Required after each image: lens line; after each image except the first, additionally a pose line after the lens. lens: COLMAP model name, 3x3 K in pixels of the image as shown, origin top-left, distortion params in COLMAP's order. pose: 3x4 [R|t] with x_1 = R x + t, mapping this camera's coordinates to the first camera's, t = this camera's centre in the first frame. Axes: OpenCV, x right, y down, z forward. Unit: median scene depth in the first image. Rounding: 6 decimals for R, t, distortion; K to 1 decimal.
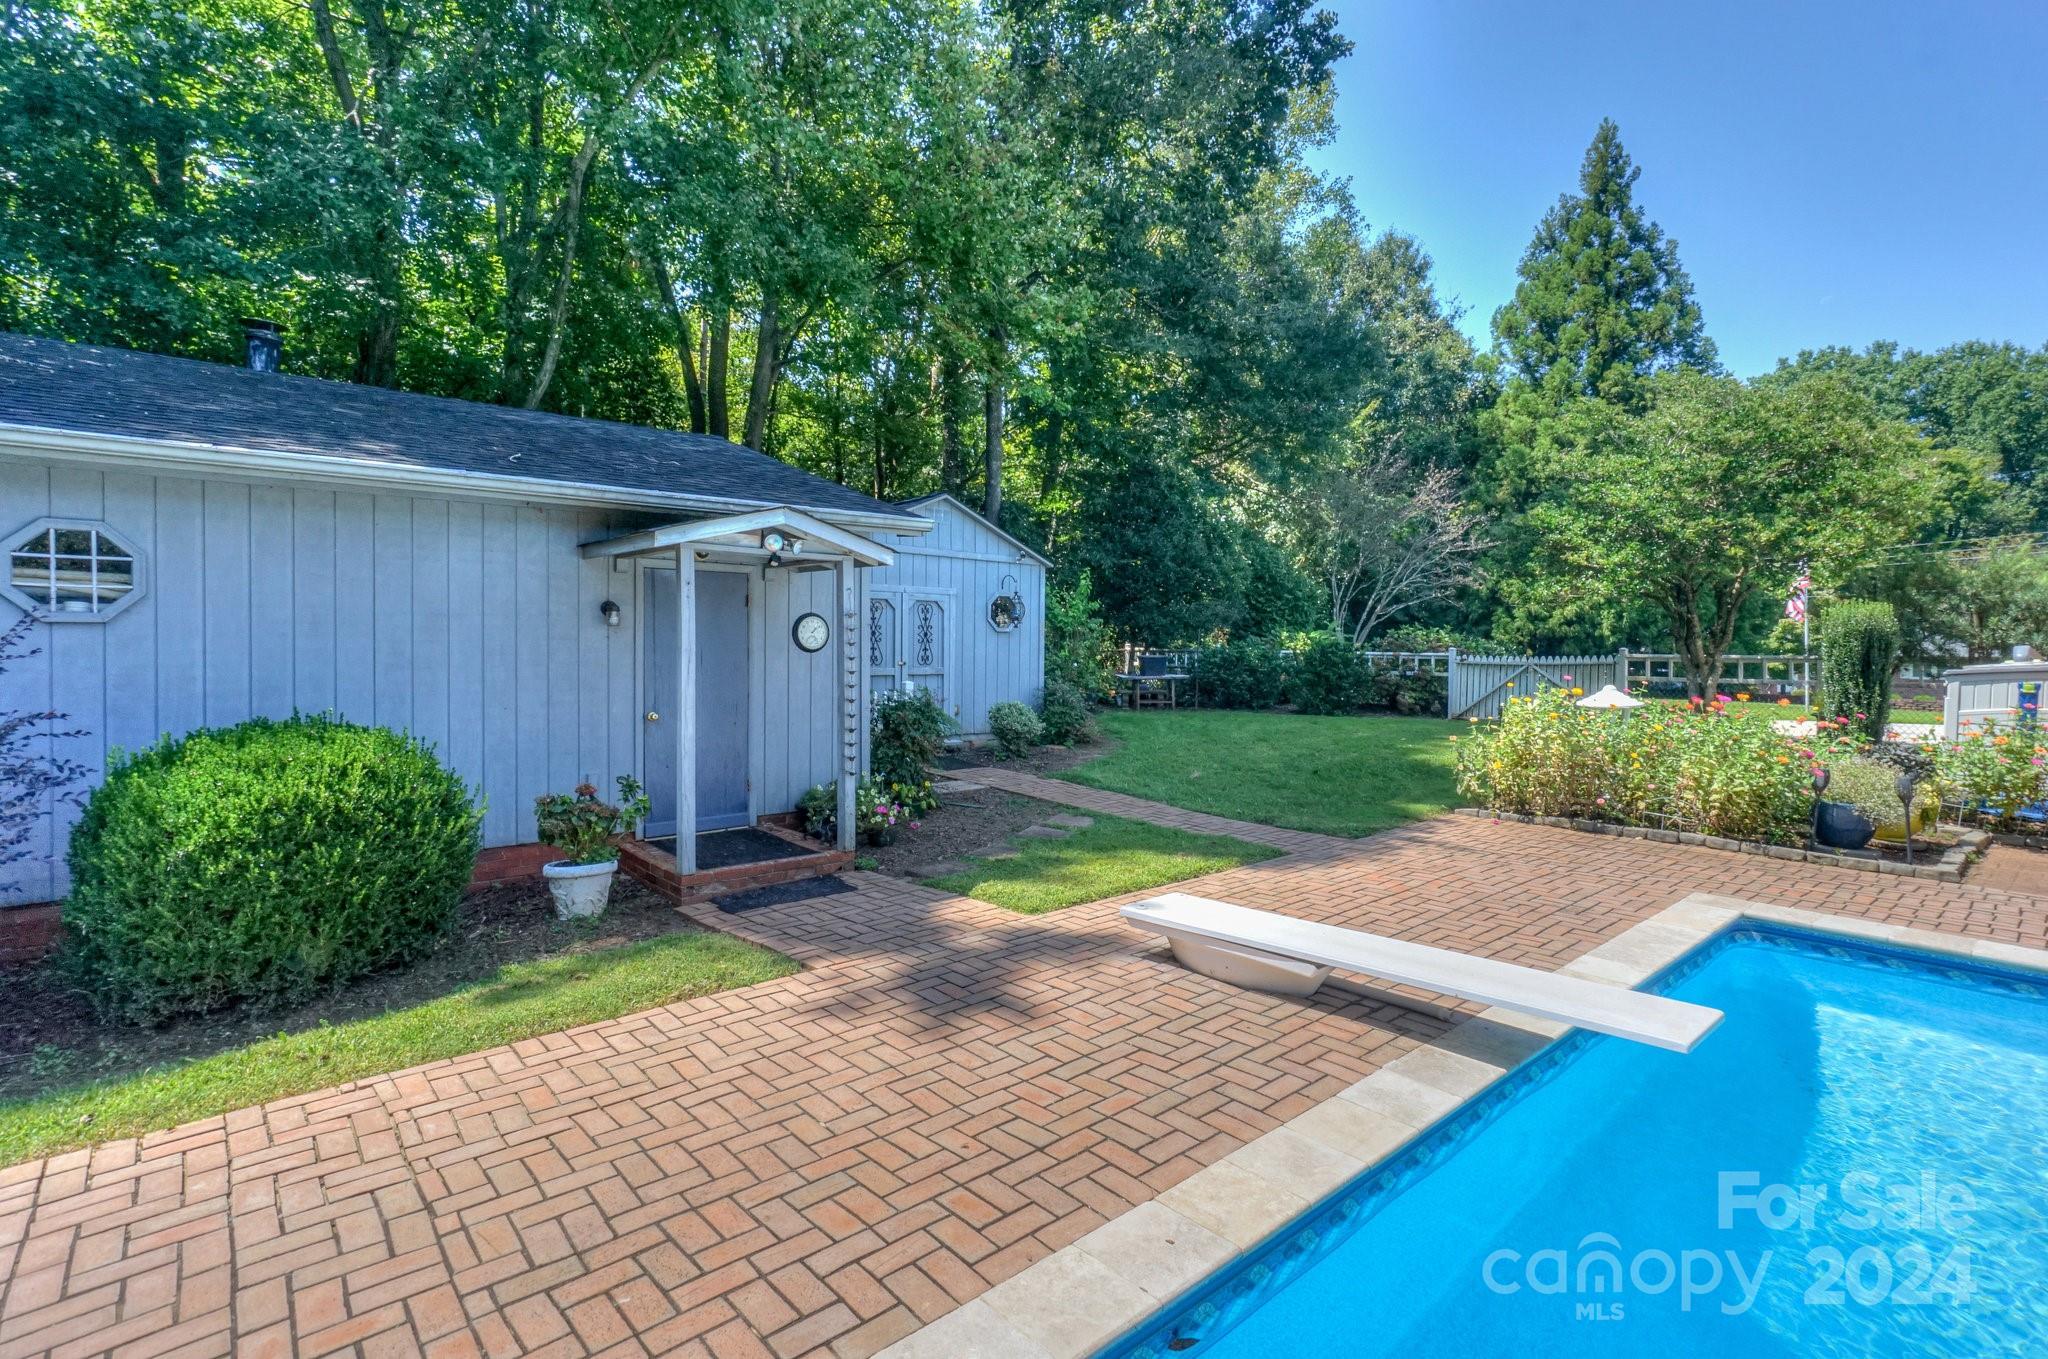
lens RADIAL K [[955.9, 0, 1020.9], [0, 955.9, 671.3], [0, 0, 1]] dist [0.001293, 0.000330]
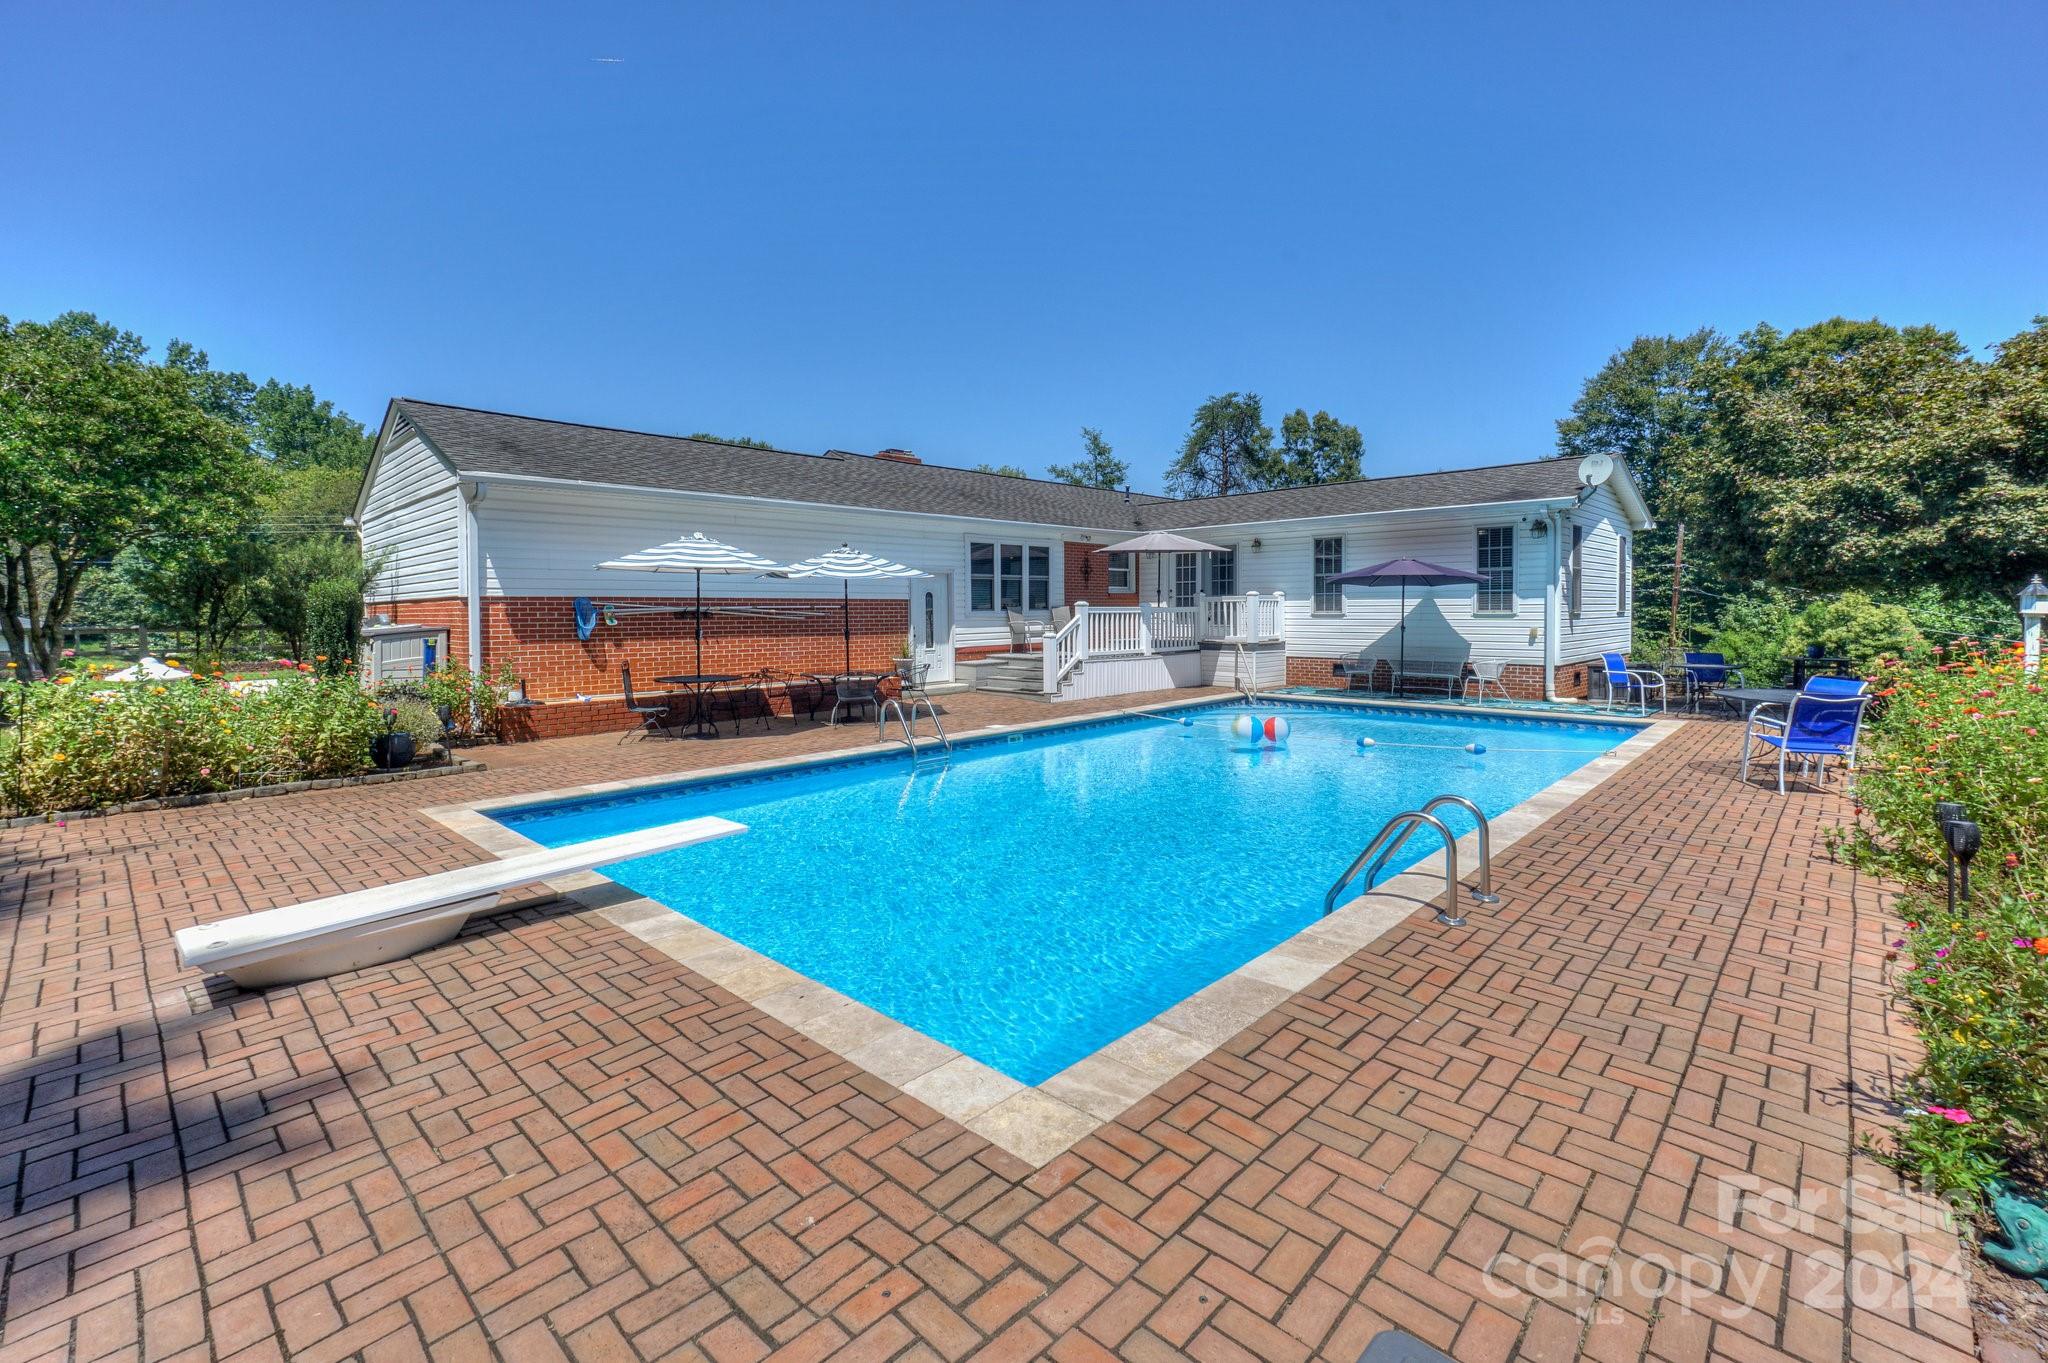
lens RADIAL K [[866.9, 0, 1030.5], [0, 866.9, 666.7], [0, 0, 1]] dist [-0.001037, 0.001214]
pose [[-0.102434, -0.064156, 0.992669, -0.804392], [0.034008, 0.997109, 0.067952, -0.012183], [-0.994158, 0.040720, -0.099956, 0.485481]]
